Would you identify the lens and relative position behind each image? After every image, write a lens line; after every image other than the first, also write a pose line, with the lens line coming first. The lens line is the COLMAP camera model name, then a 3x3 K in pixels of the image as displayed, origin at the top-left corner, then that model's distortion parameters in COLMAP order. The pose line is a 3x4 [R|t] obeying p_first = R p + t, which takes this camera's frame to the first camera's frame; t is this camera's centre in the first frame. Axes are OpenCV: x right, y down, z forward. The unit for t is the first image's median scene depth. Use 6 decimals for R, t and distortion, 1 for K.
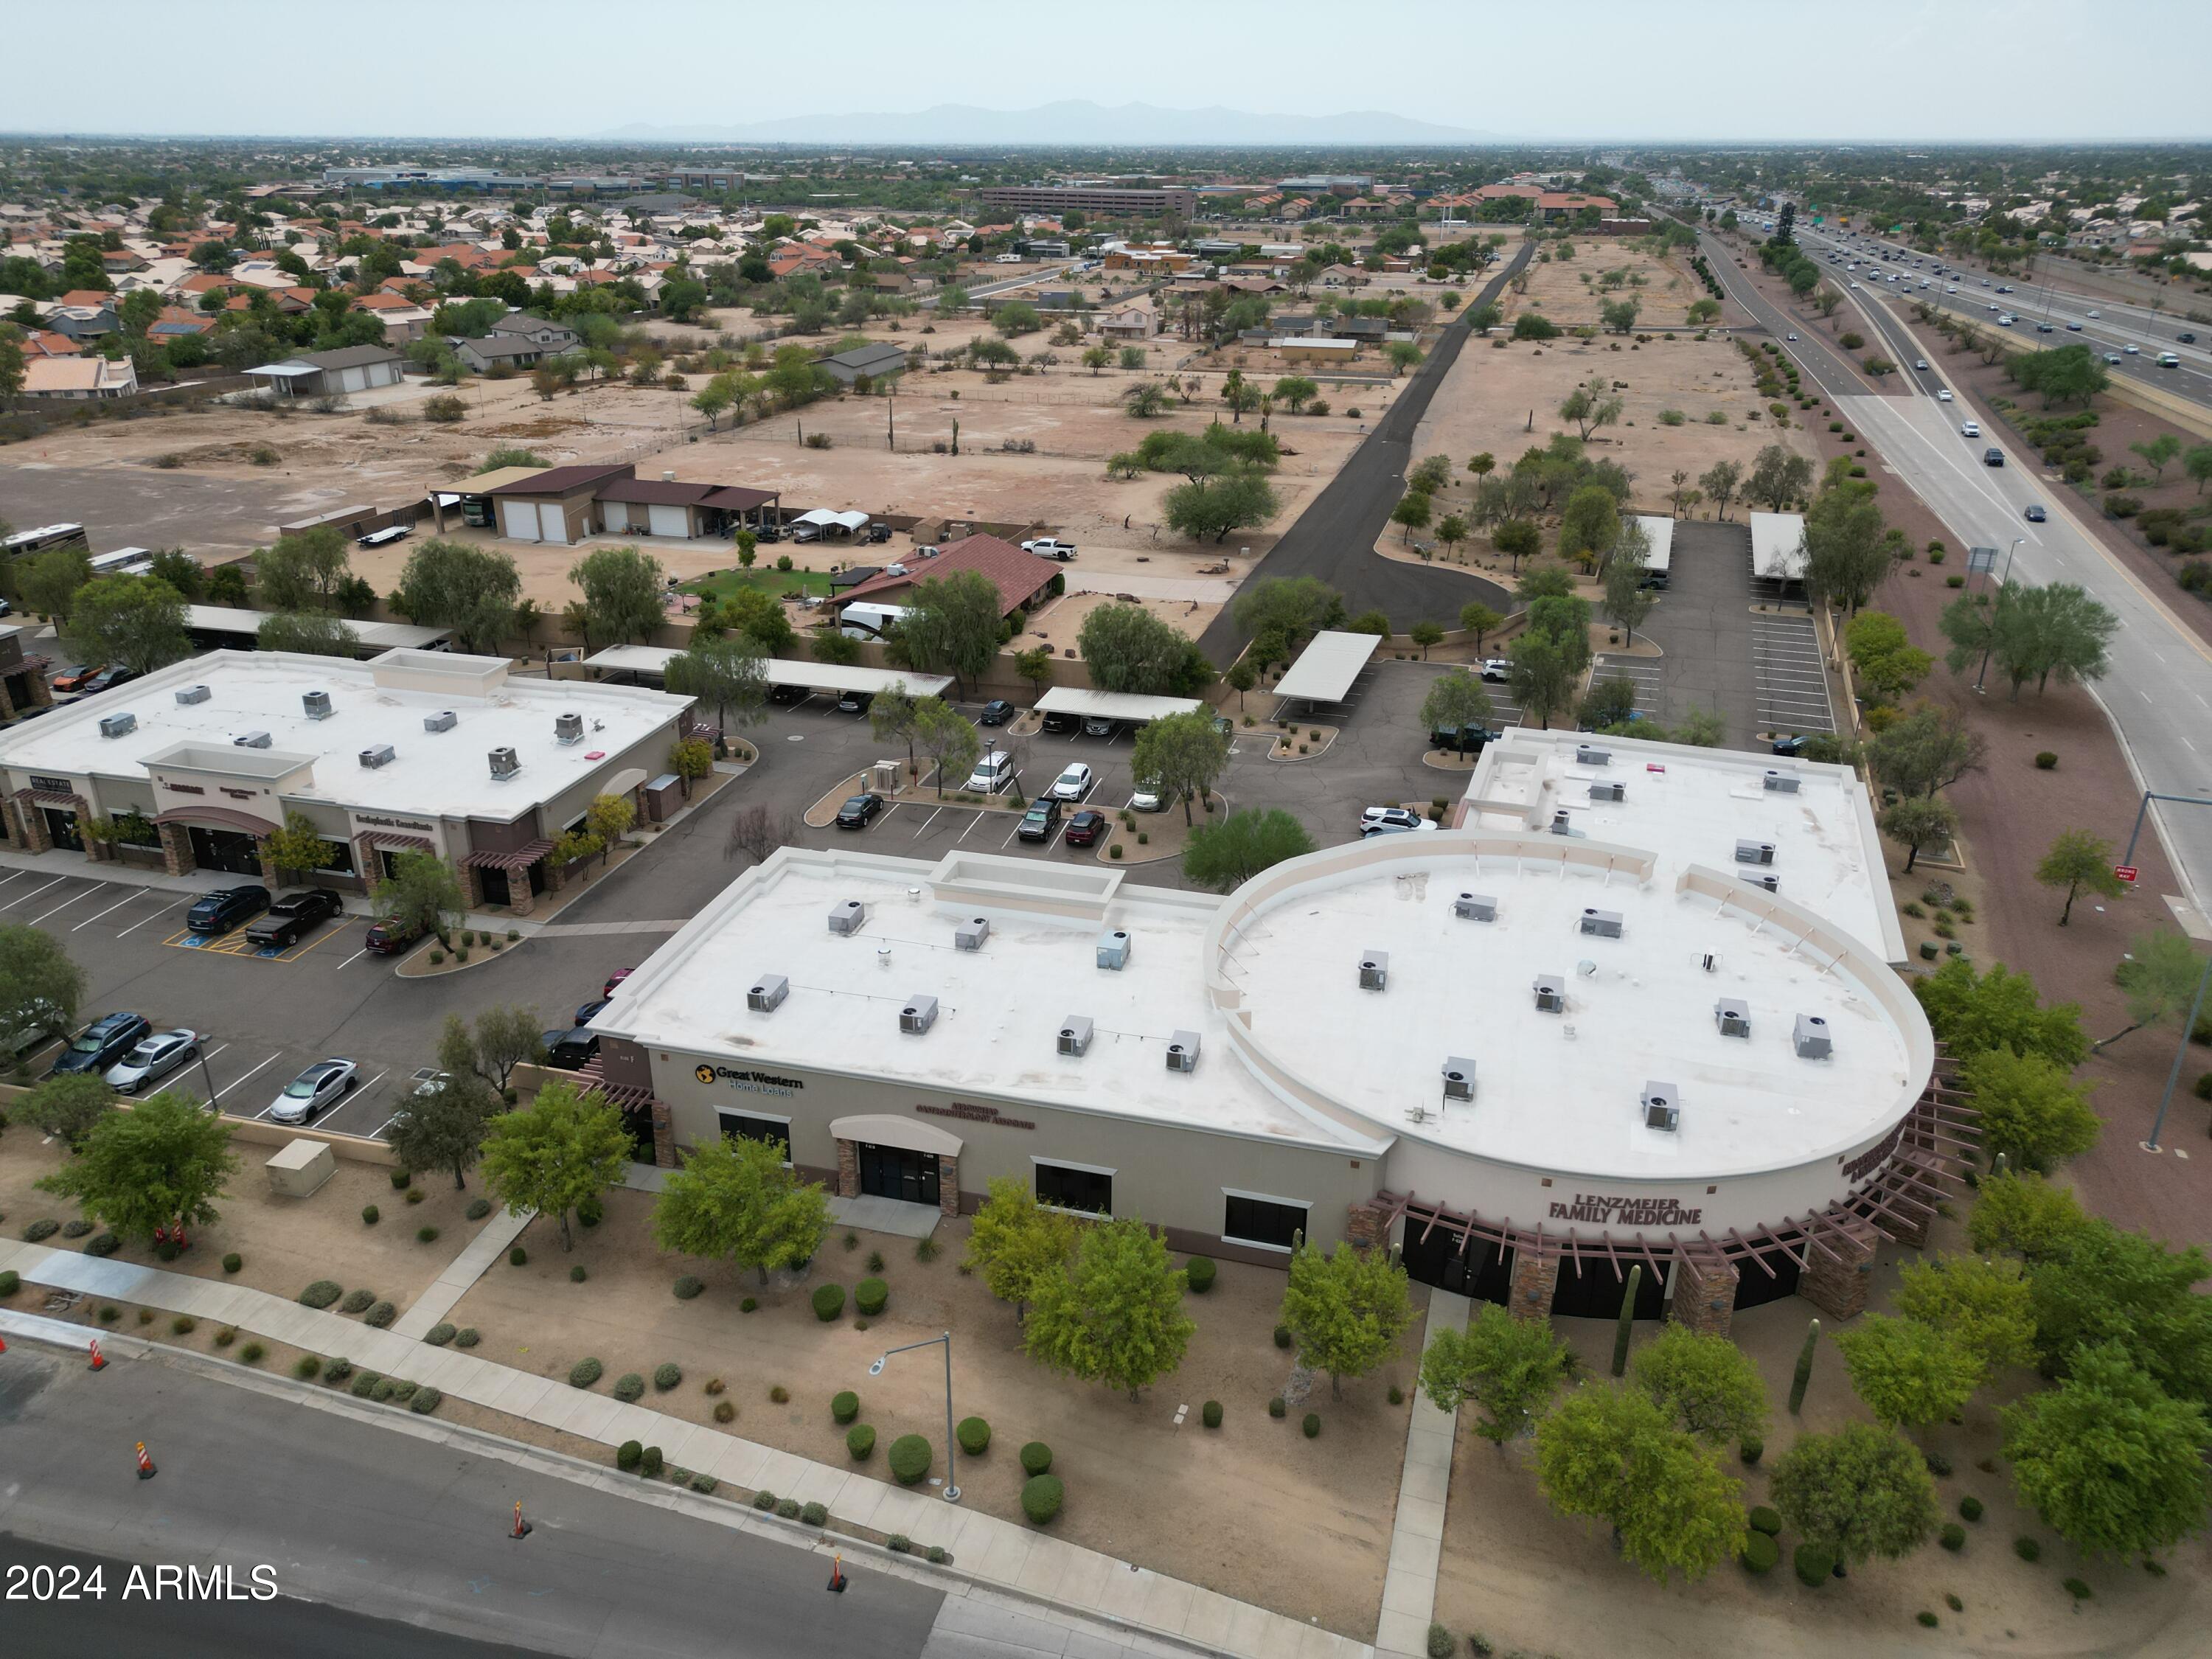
lens RADIAL K [[1570.5, 0, 1096.9], [0, 1570.5, 817.3], [0, 0, 1]] dist [0.066947, -0.064933]
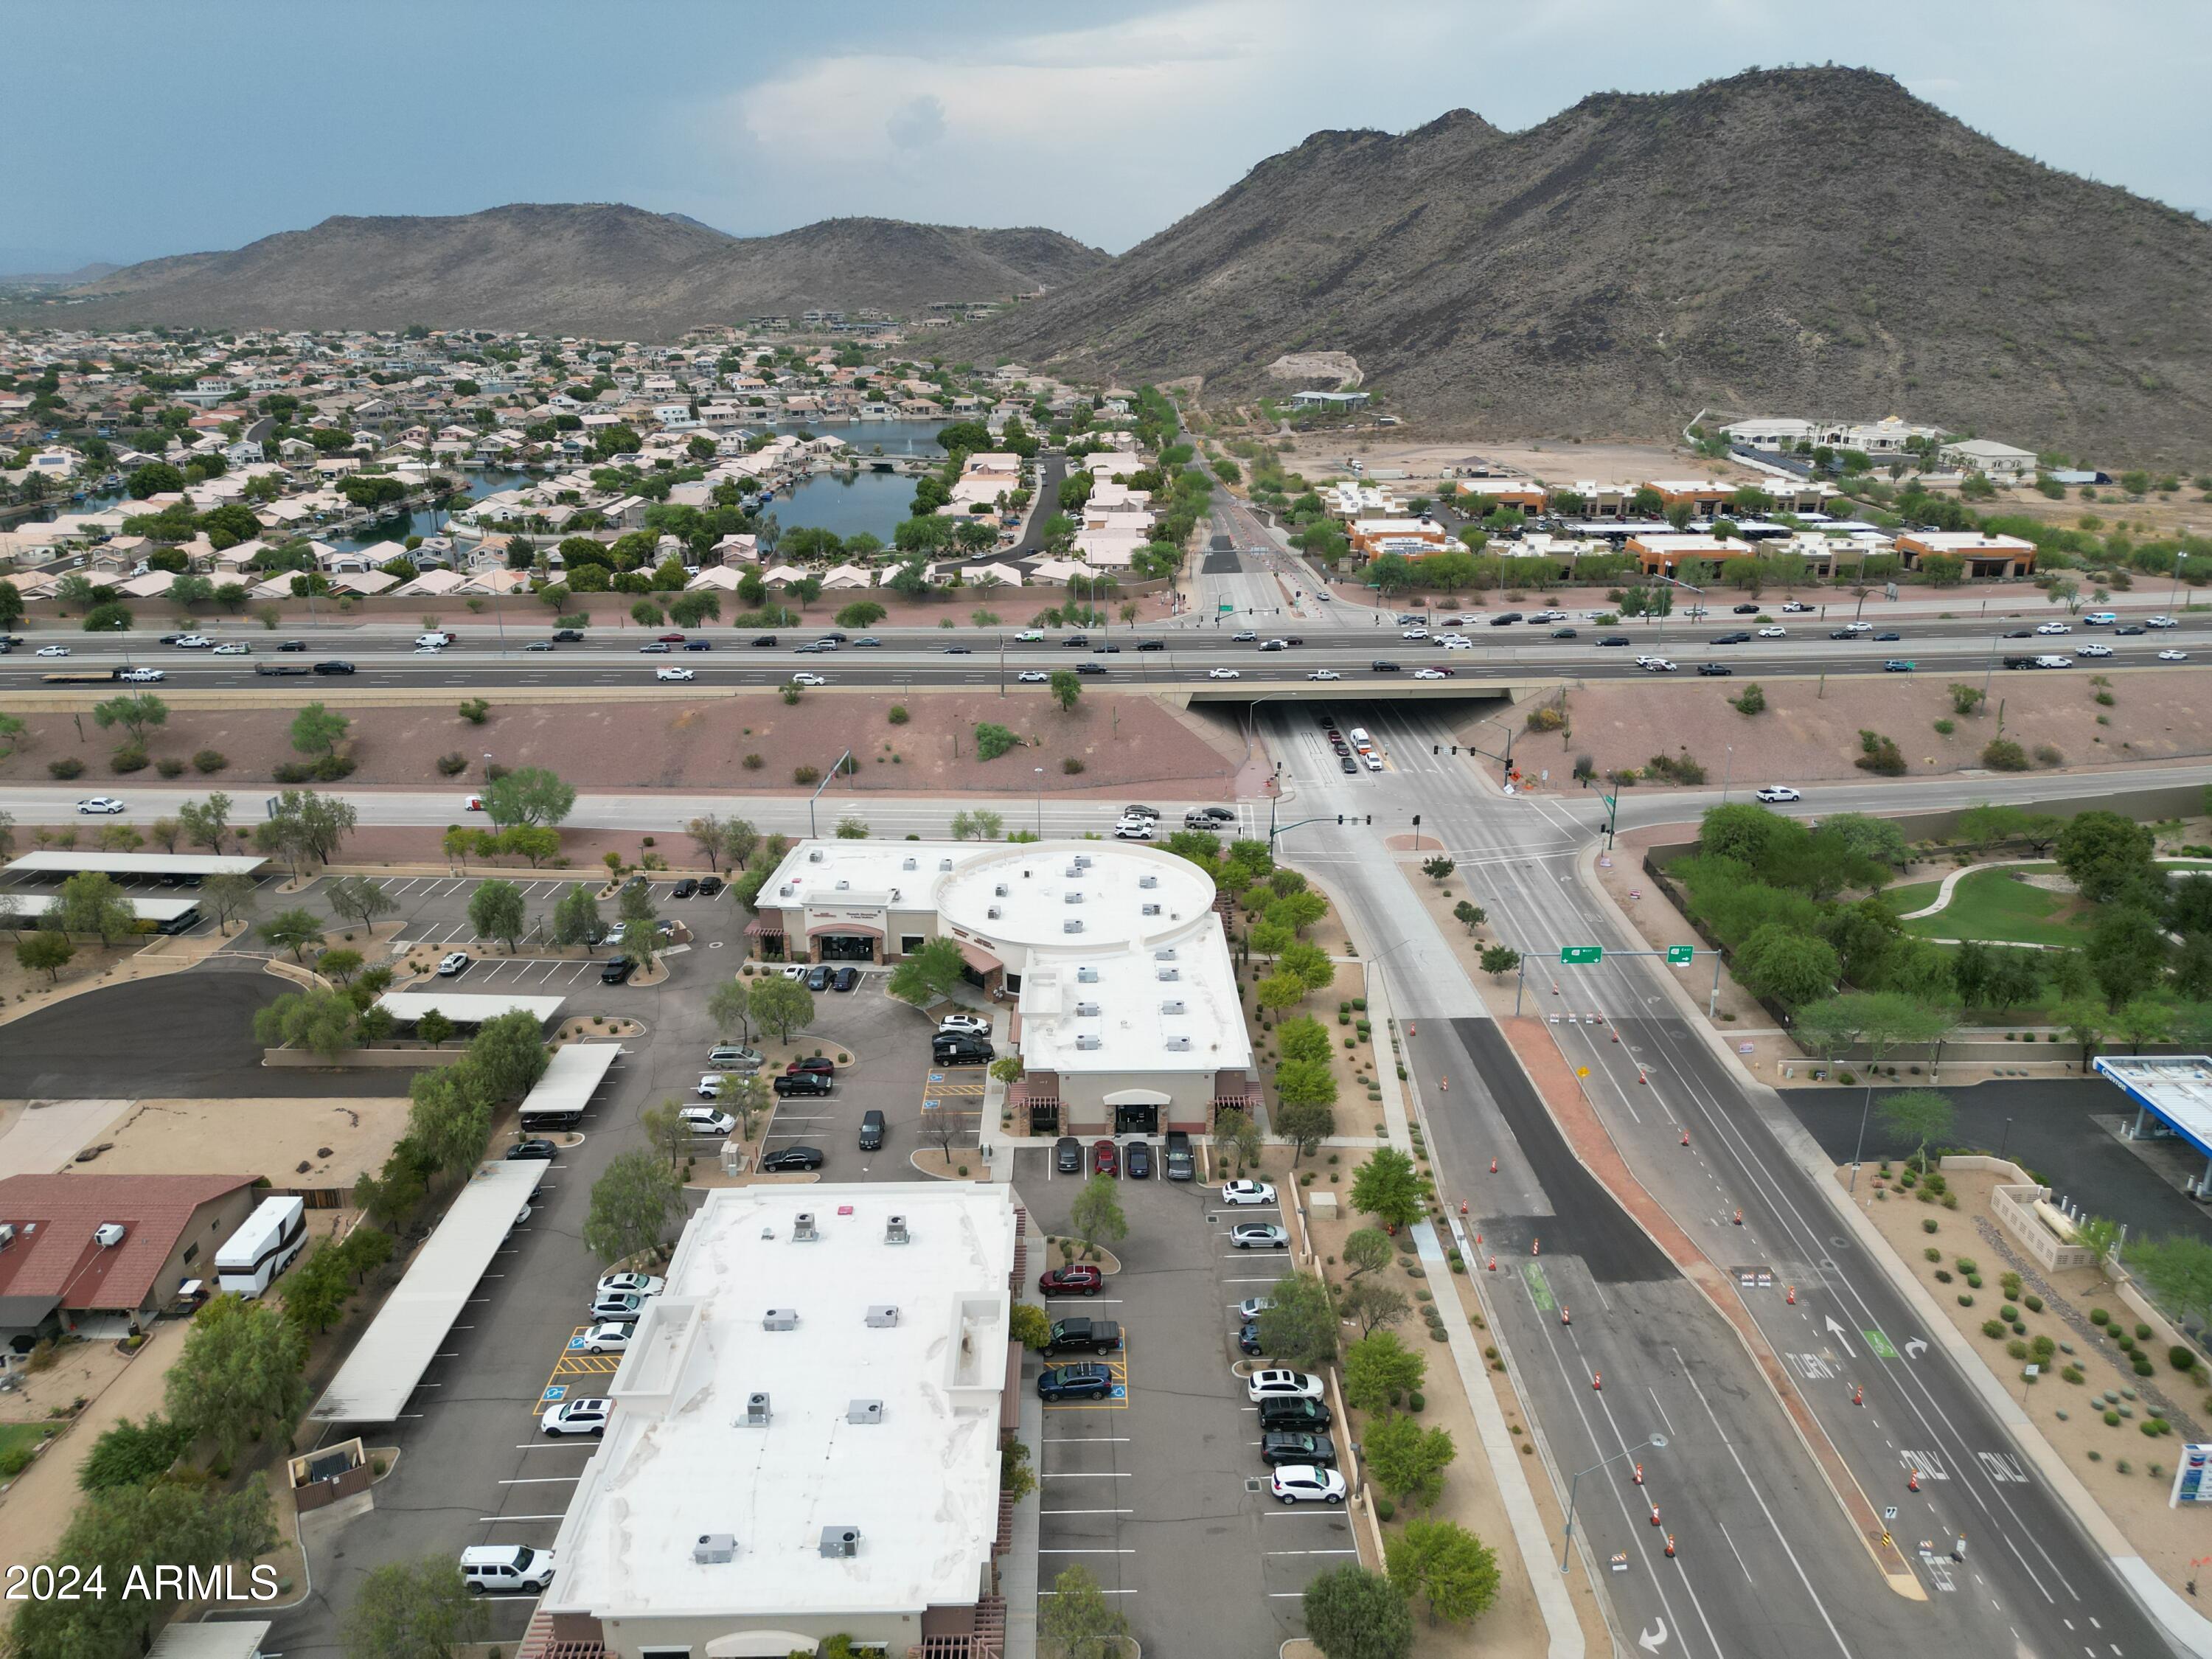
lens RADIAL K [[1564.4, 0, 1094.4], [0, 1564.4, 818.7], [0, 0, 1]] dist [0.063318, -0.059034]
pose [[-0.264791, -0.321867, 0.909003, -1.376177], [0.385730, 0.828597, 0.405759, -0.702183], [-0.883798, 0.458071, -0.095251, 0.854493]]
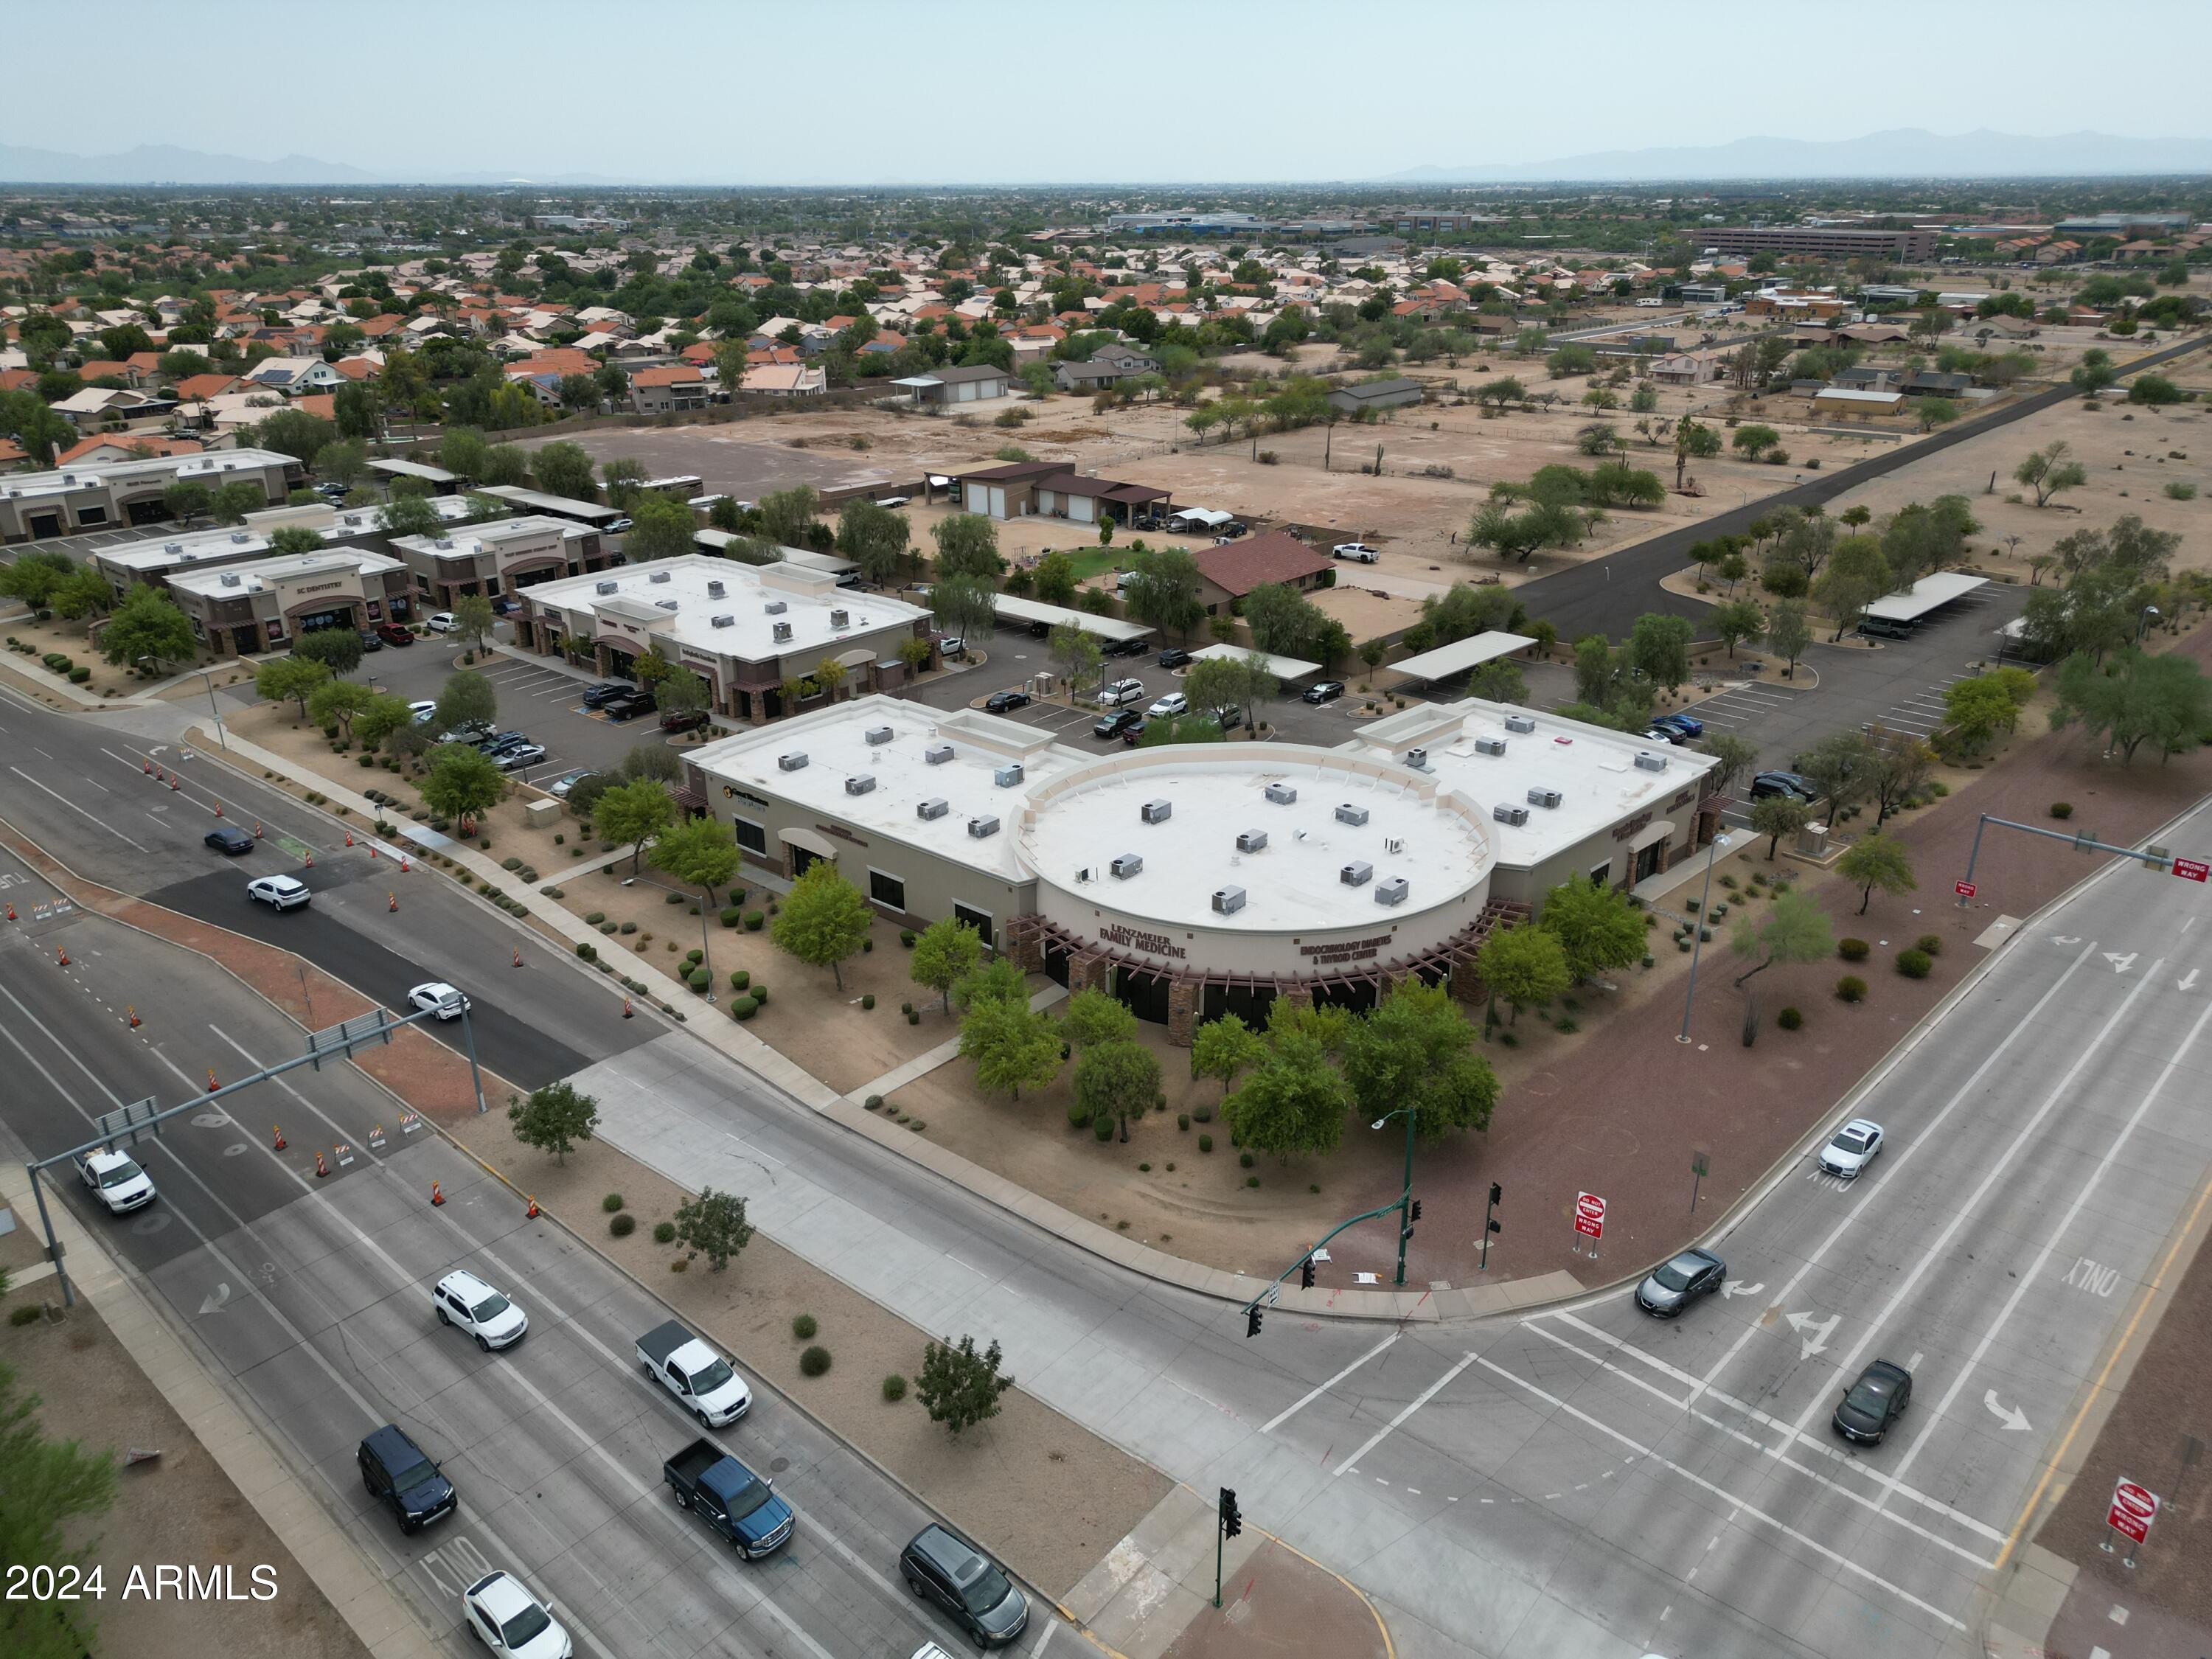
lens RADIAL K [[1570.5, 0, 1096.9], [0, 1570.5, 817.3], [0, 0, 1]] dist [0.066947, -0.064933]
pose [[0.900178, 0.156400, -0.406471, 0.545054], [-0.164857, 0.986213, 0.014377, 0.070001], [0.403115, 0.054068, 0.913551, -0.252895]]
